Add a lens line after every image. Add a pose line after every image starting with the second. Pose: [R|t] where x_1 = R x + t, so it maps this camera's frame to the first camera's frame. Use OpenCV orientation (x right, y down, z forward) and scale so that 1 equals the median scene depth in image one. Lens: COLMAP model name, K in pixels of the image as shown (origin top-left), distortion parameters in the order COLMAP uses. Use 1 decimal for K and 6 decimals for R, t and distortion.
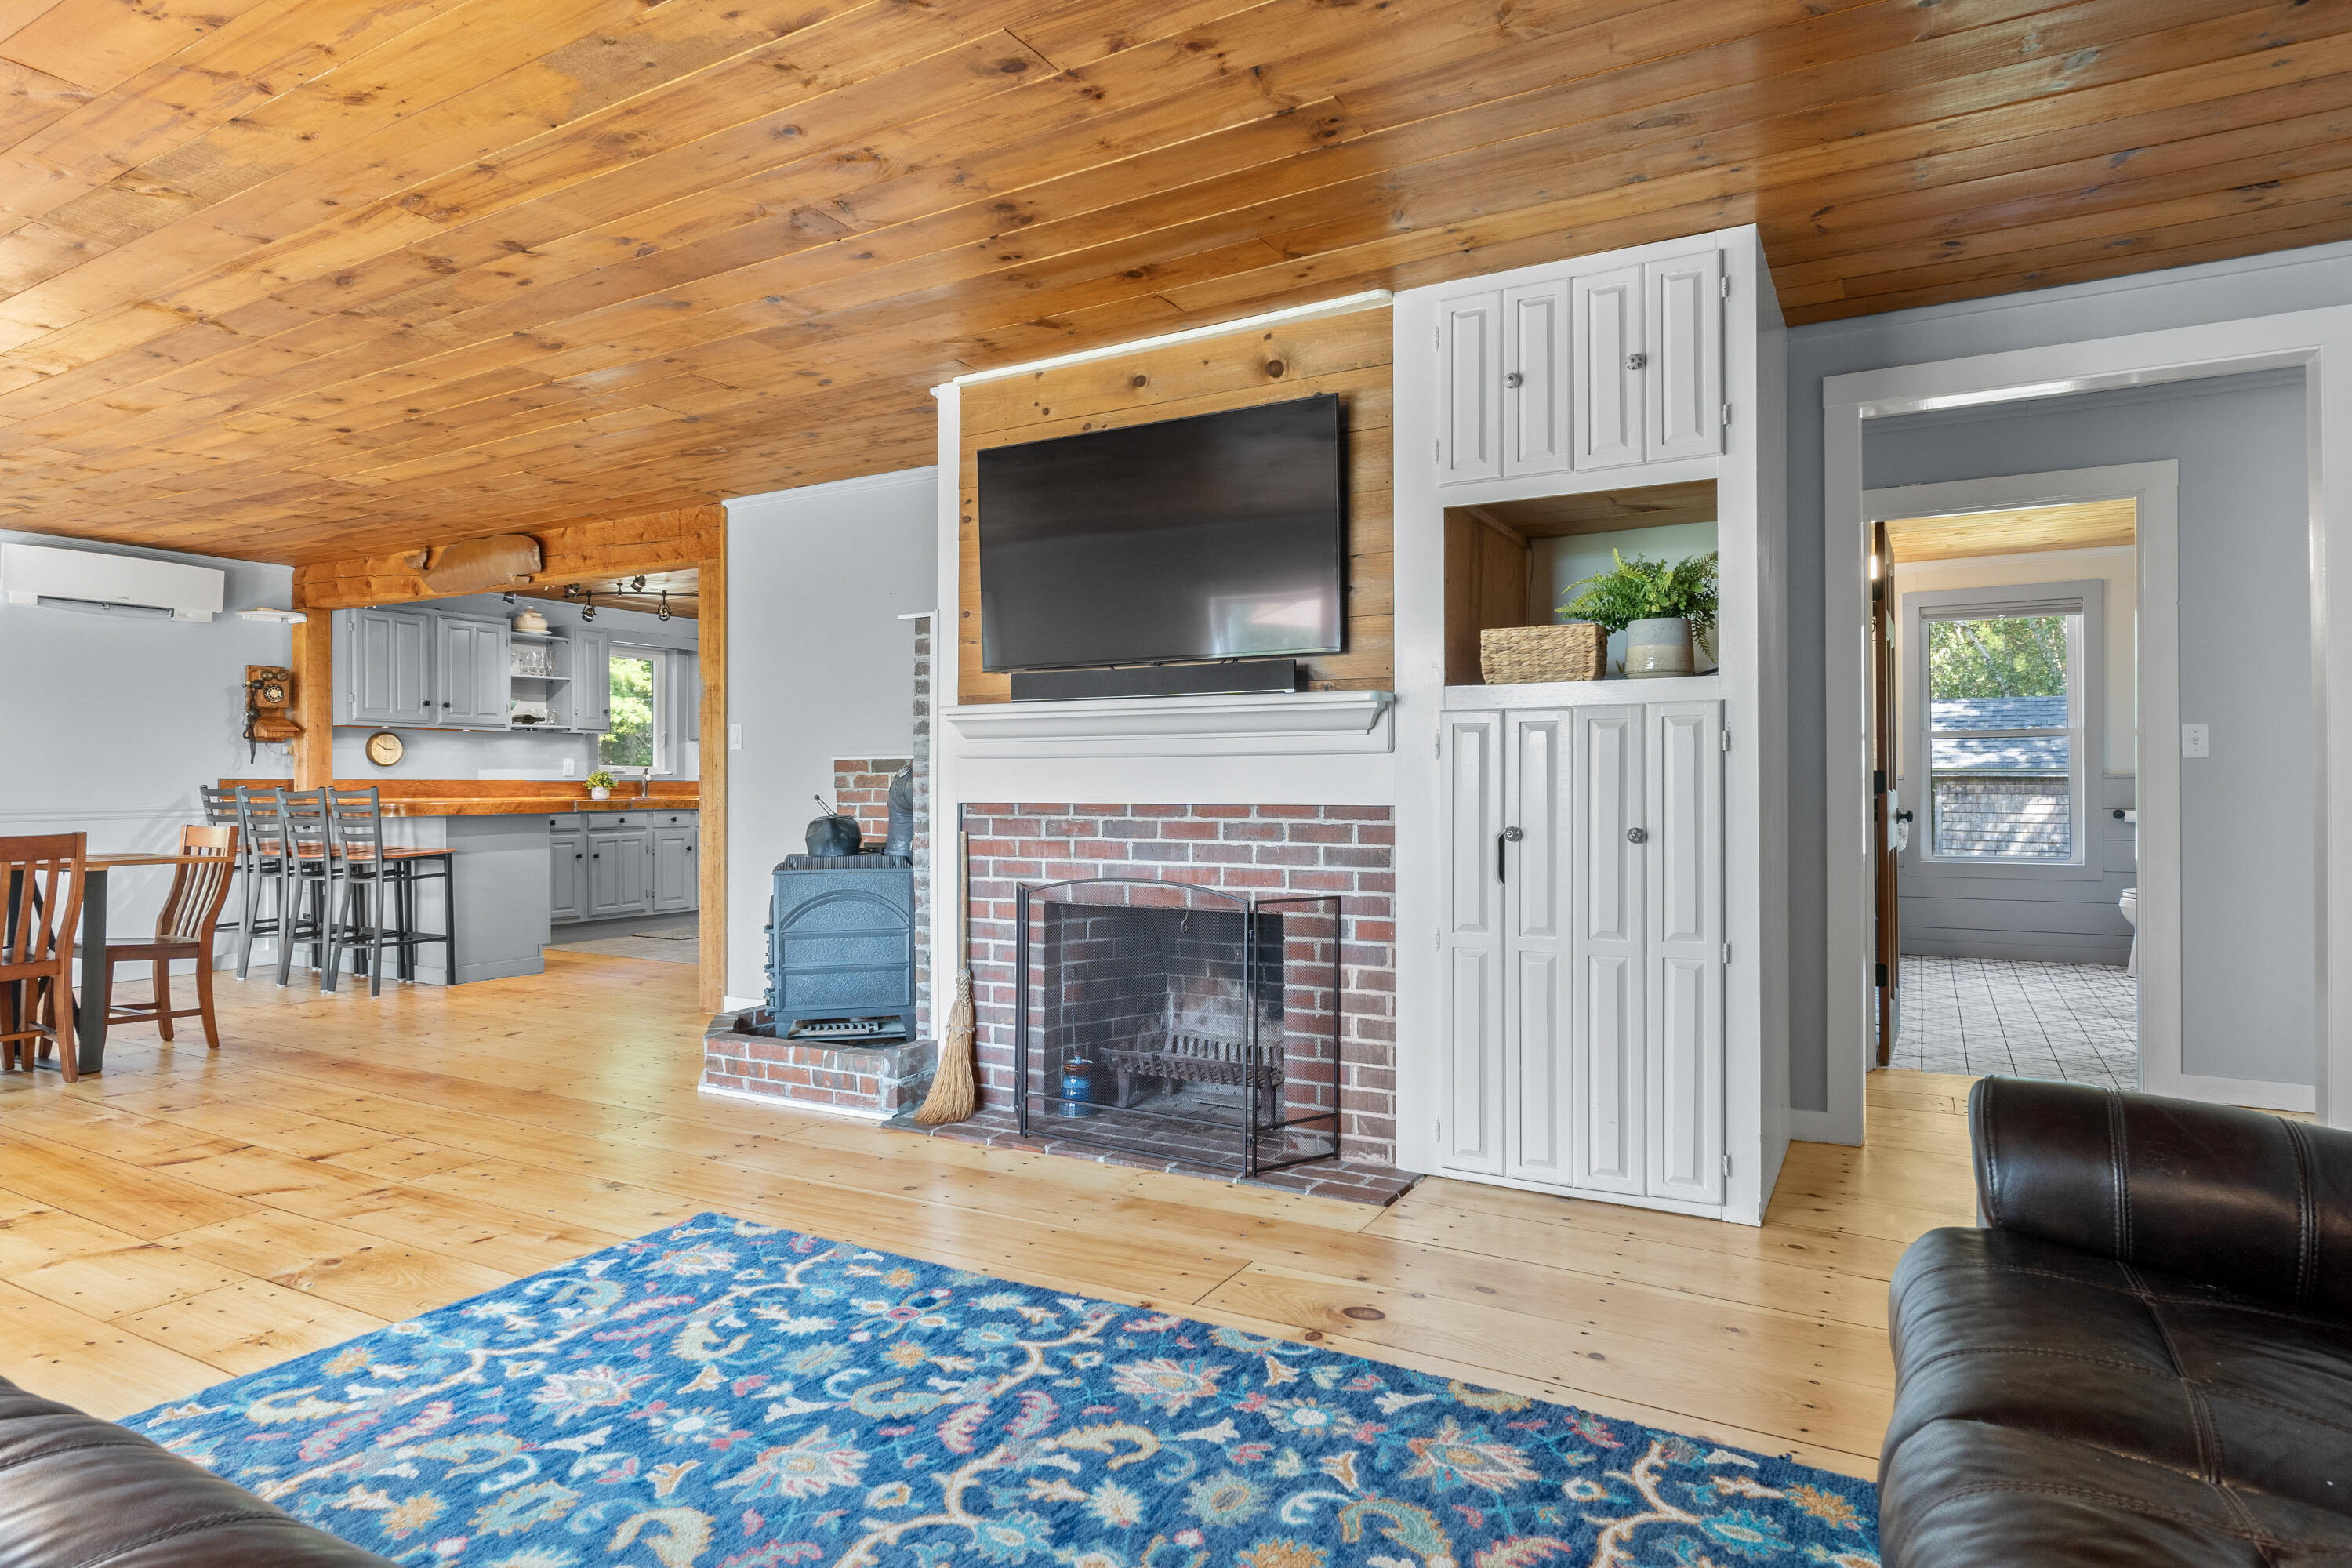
lens RADIAL K [[1316.8, 0, 1166.3], [0, 1316.8, 790.0], [0, 0, 1]] dist [-0.004253, -0.000106]
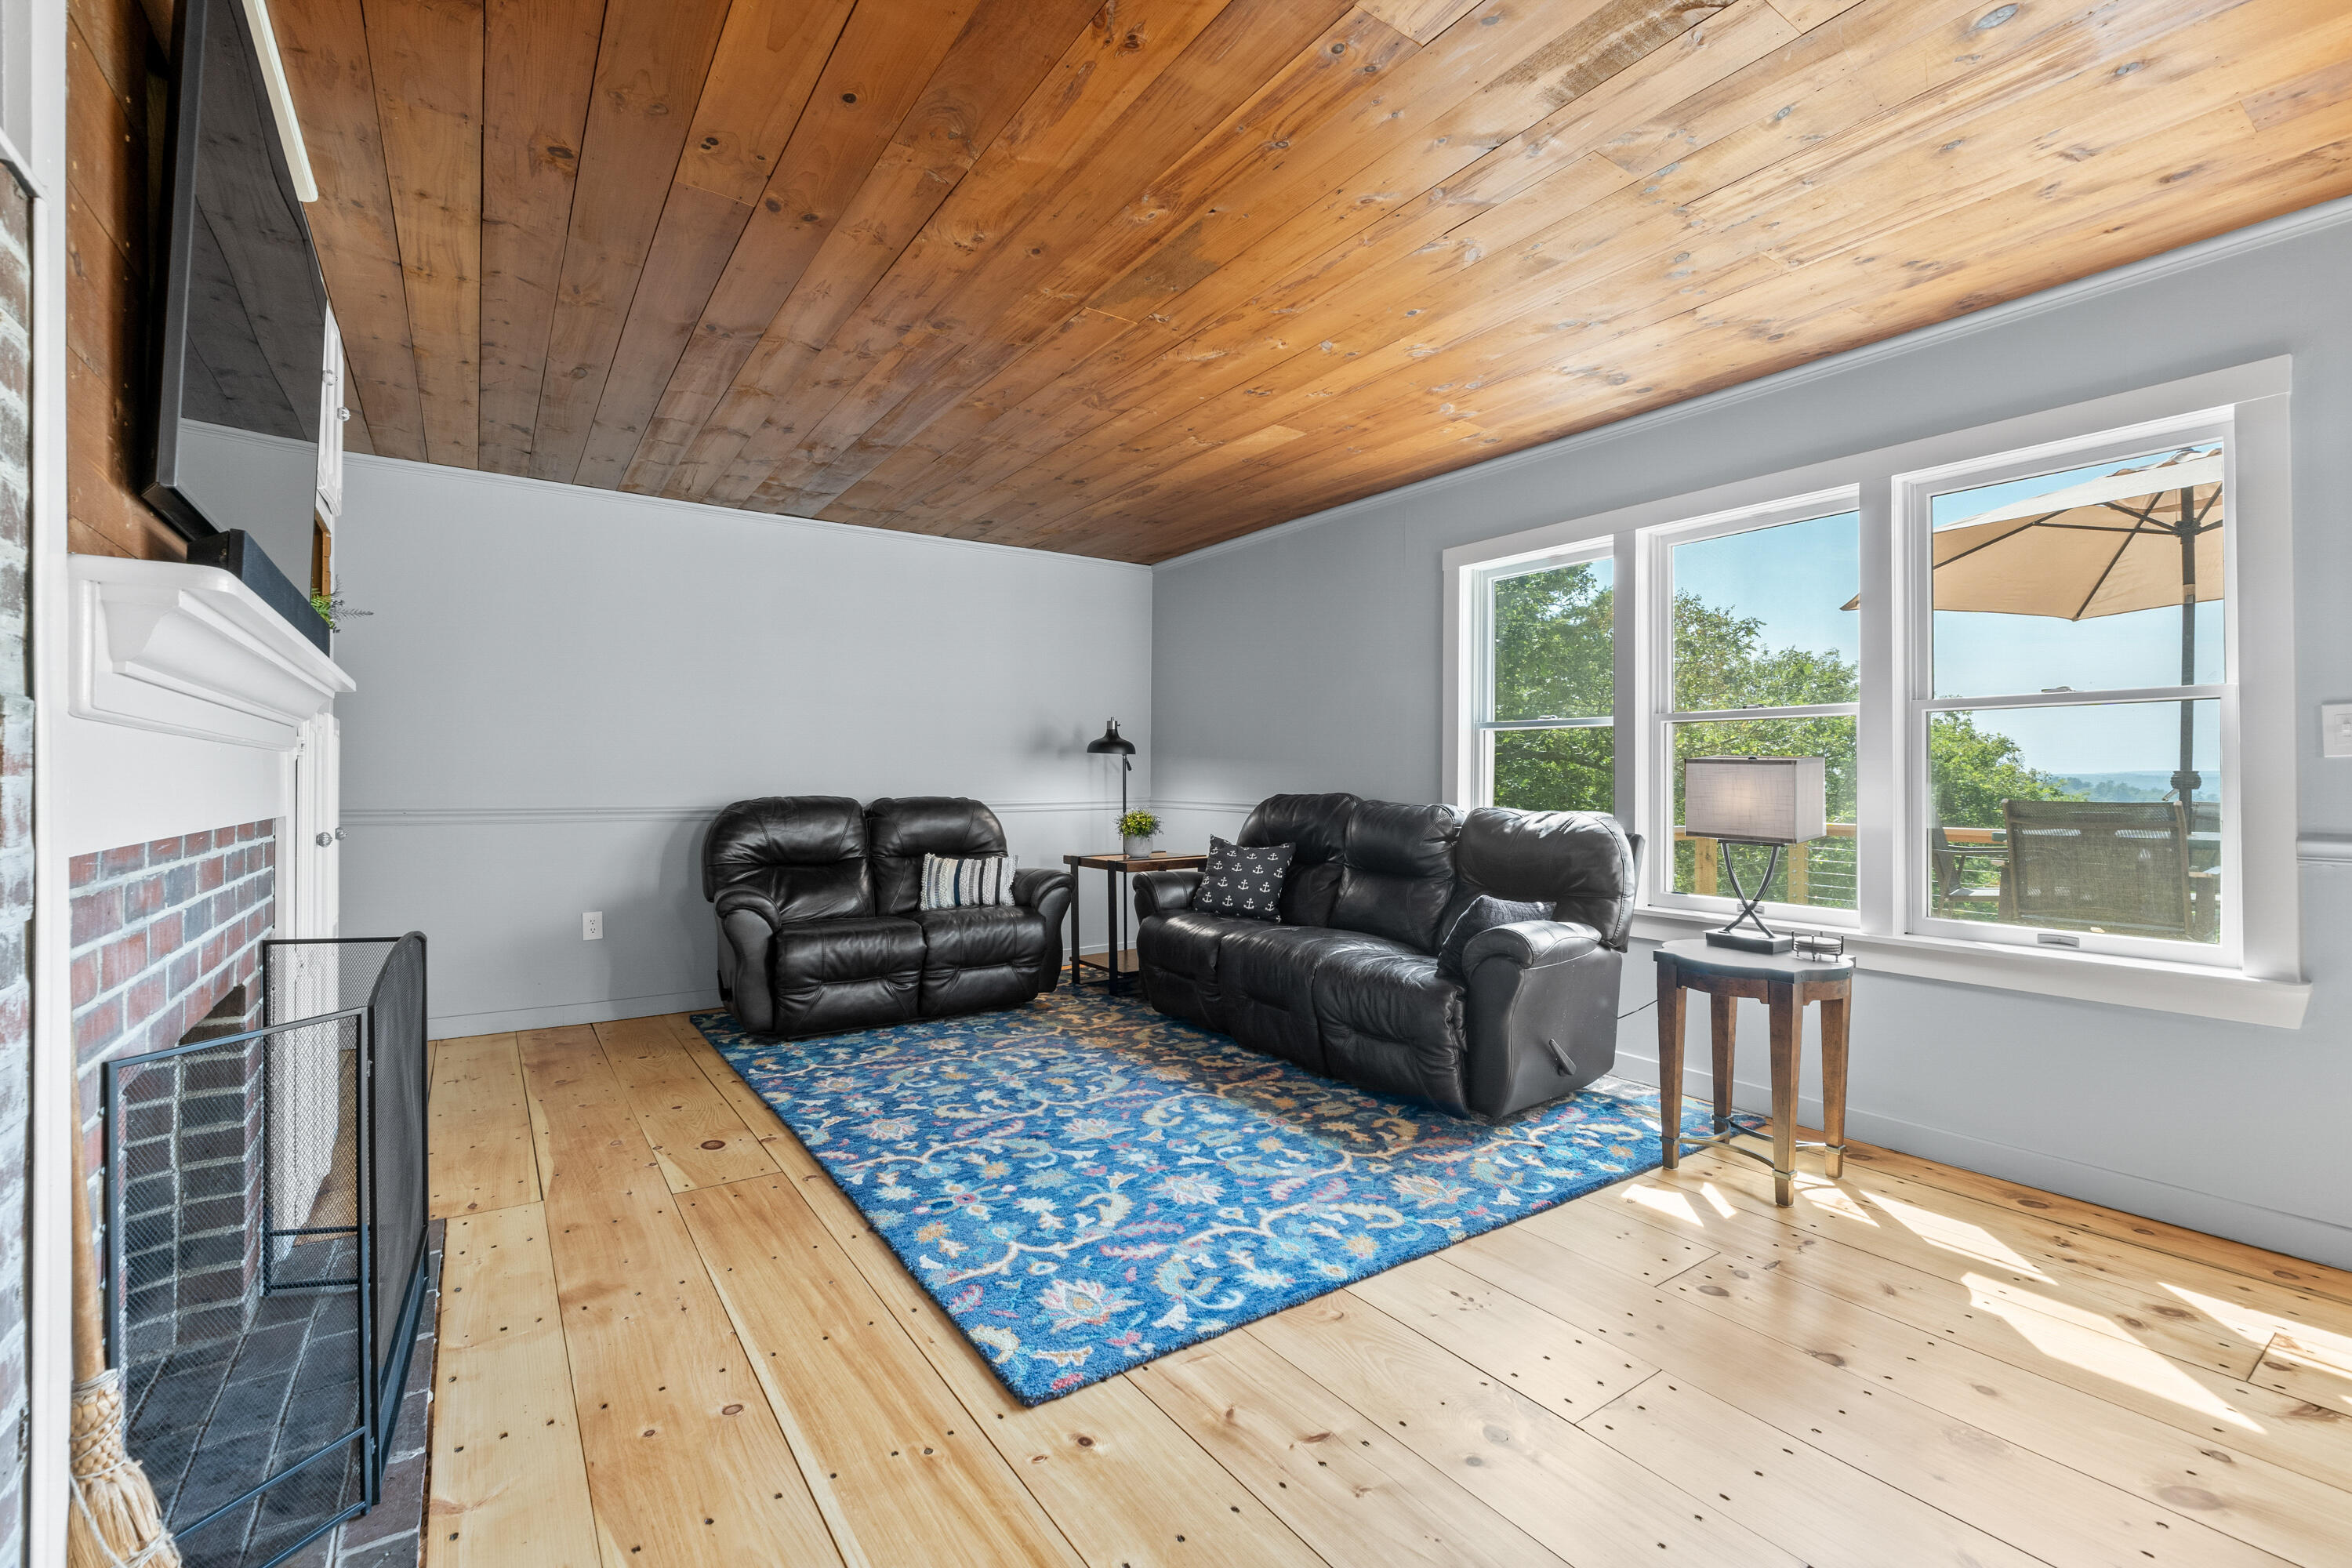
lens RADIAL K [[997.7, 0, 1182.9], [0, 997.7, 784.6], [0, 0, 1]] dist [-0.000260, 0.000064]
pose [[-0.906946, 0.001358, 0.421244, -0.867887], [0.004901, 0.999961, 0.007328, -0.016231], [-0.421217, 0.008711, -0.906918, 1.931319]]
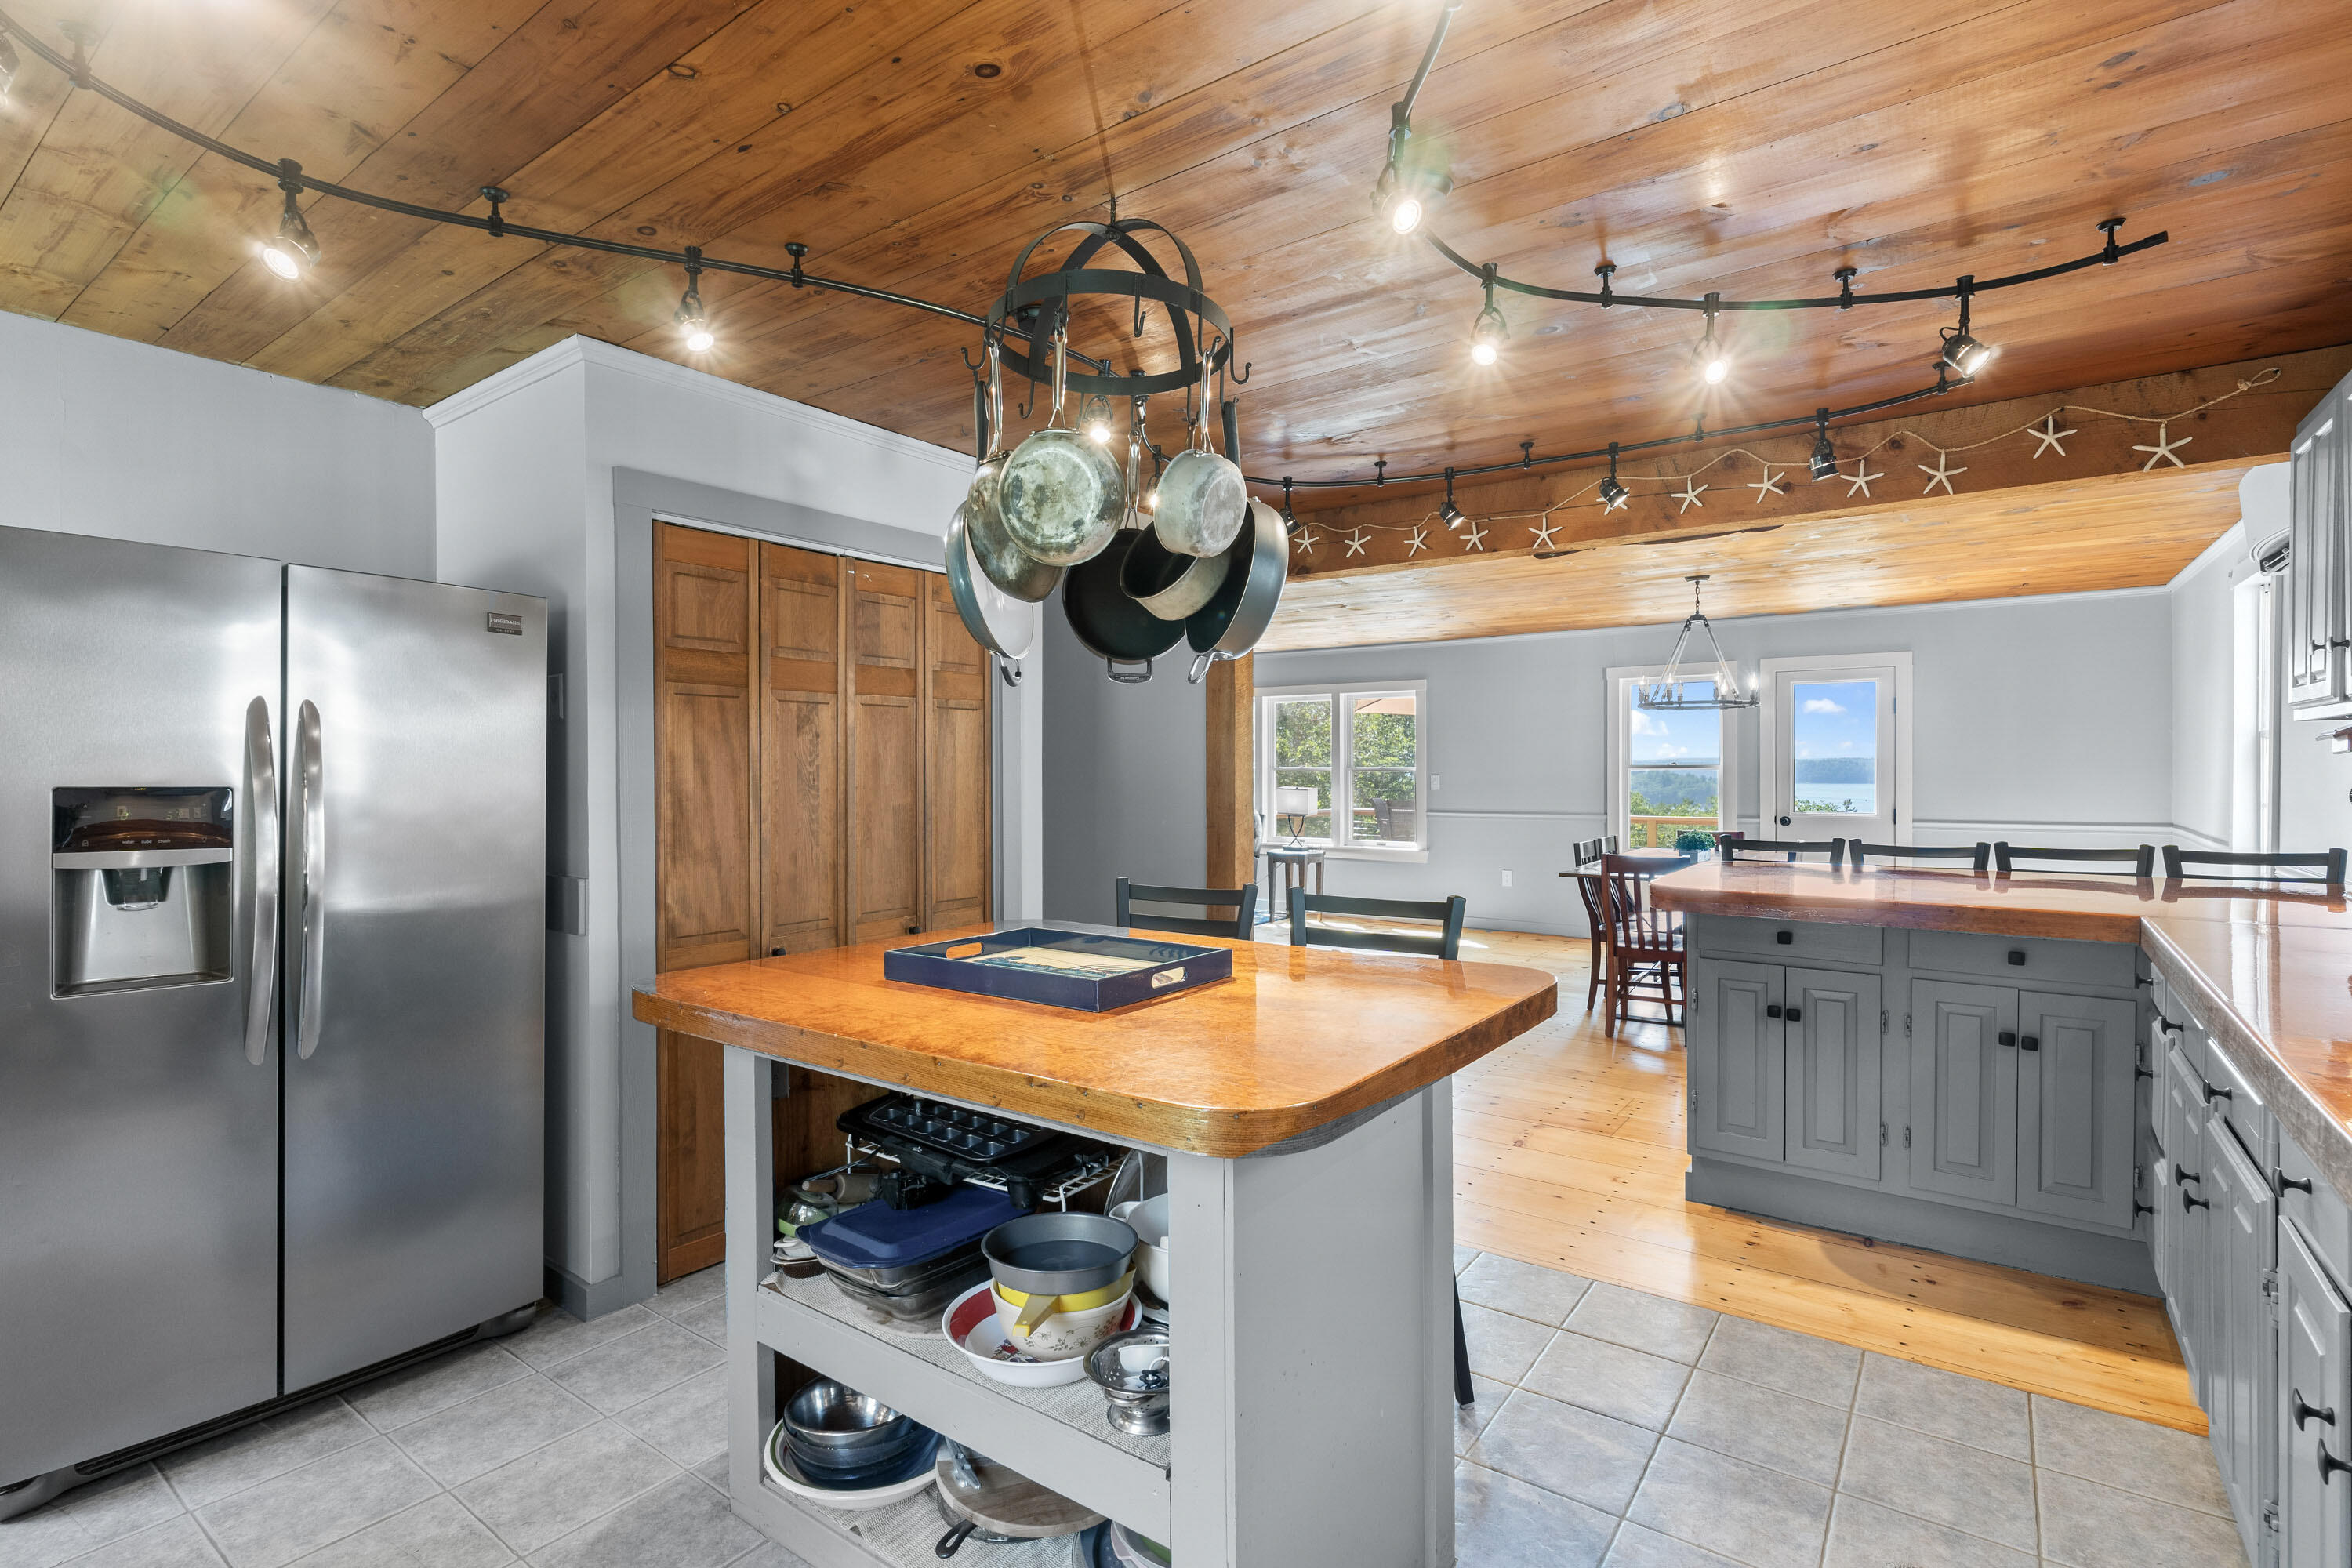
lens RADIAL K [[1100.2, 0, 1170.9], [0, 1100.2, 778.6], [0, 0, 1]] dist [-0.005955, -0.000397]
pose [[-0.994215, 0.006825, 0.107194, -0.955154], [0.008277, 0.999880, 0.013103, -0.124456], [-0.107092, 0.013914, -0.994152, 4.512775]]
